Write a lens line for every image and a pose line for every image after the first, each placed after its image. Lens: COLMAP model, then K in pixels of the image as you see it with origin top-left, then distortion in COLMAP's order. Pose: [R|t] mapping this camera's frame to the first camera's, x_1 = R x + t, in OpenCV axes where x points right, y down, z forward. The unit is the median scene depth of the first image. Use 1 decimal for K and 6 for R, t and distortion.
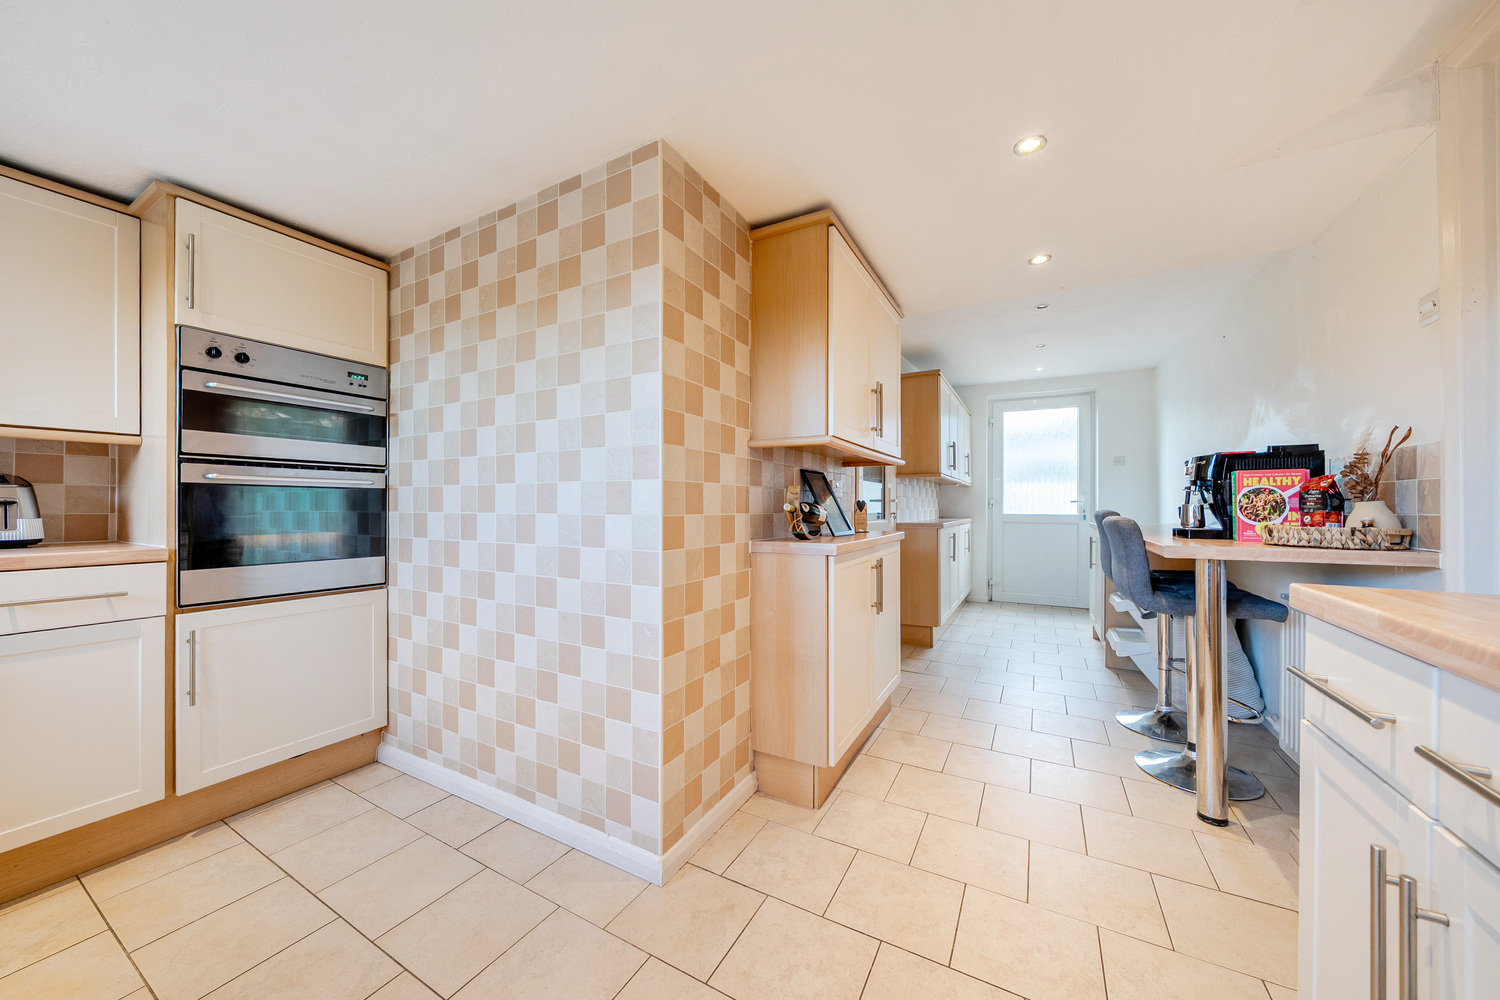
lens RADIAL K [[516.8, 0, 749.8], [0, 516.8, 506.7], [0, 0, 1]] dist [-0.000310, -0.000011]
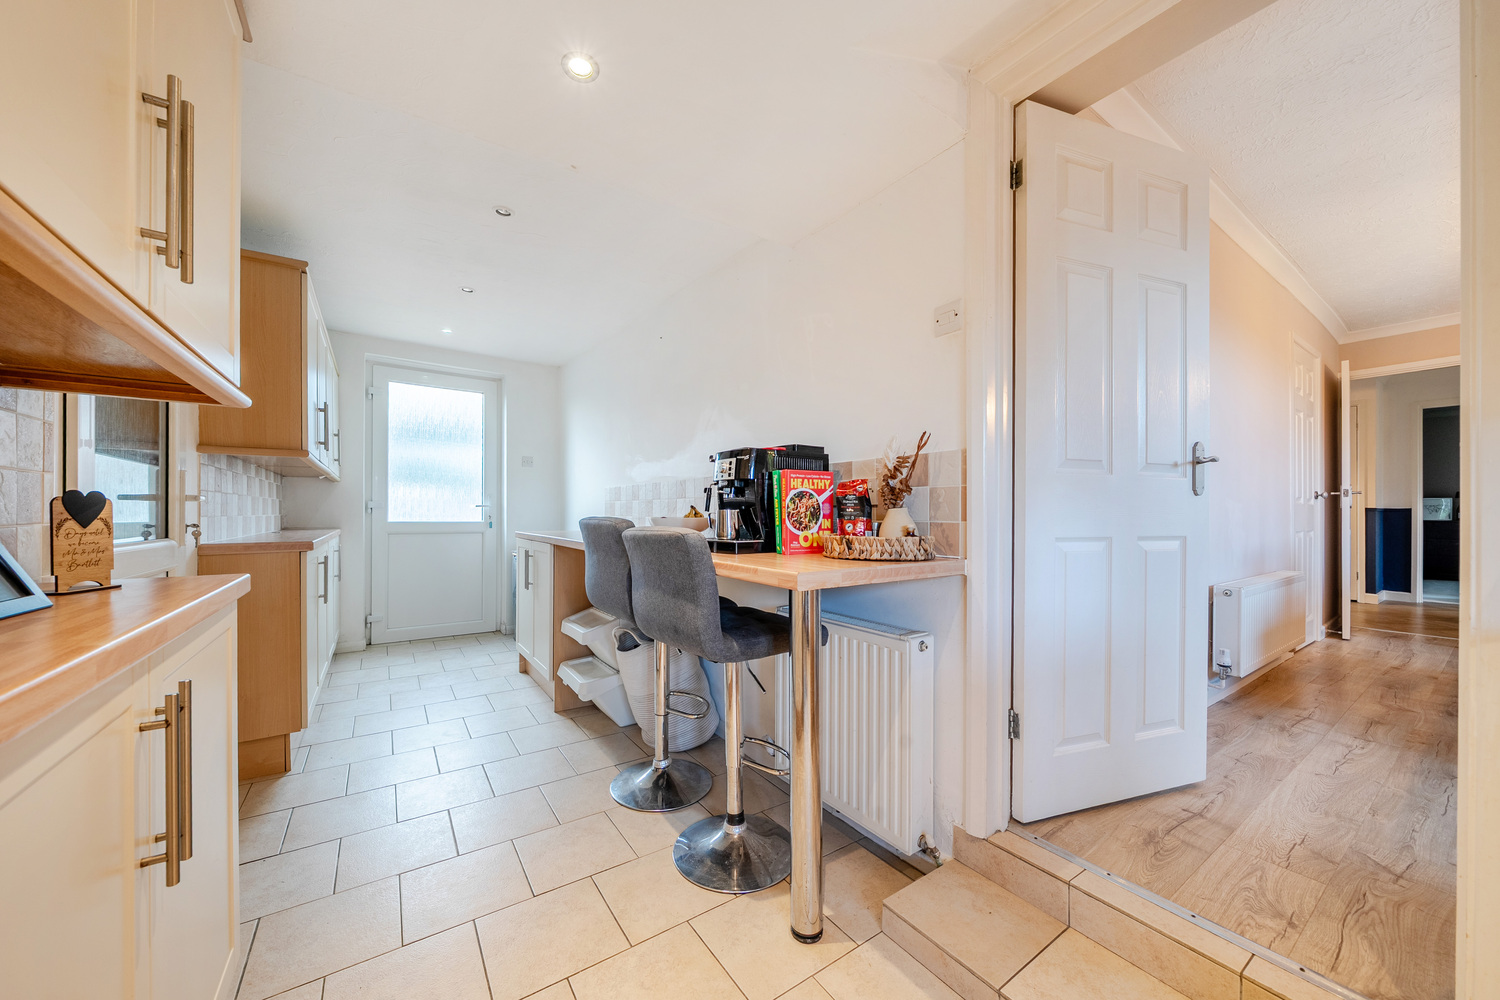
lens RADIAL K [[531.5, 0, 731.2], [0, 531.5, 514.3], [0, 0, 1]] dist [-0.001354, -0.000138]
pose [[0.460973, -0.000962, 0.887414, 0.127573], [-0.003093, 0.999992, 0.002691, -0.000080], [-0.887409, -0.003985, 0.460966, 0.580292]]
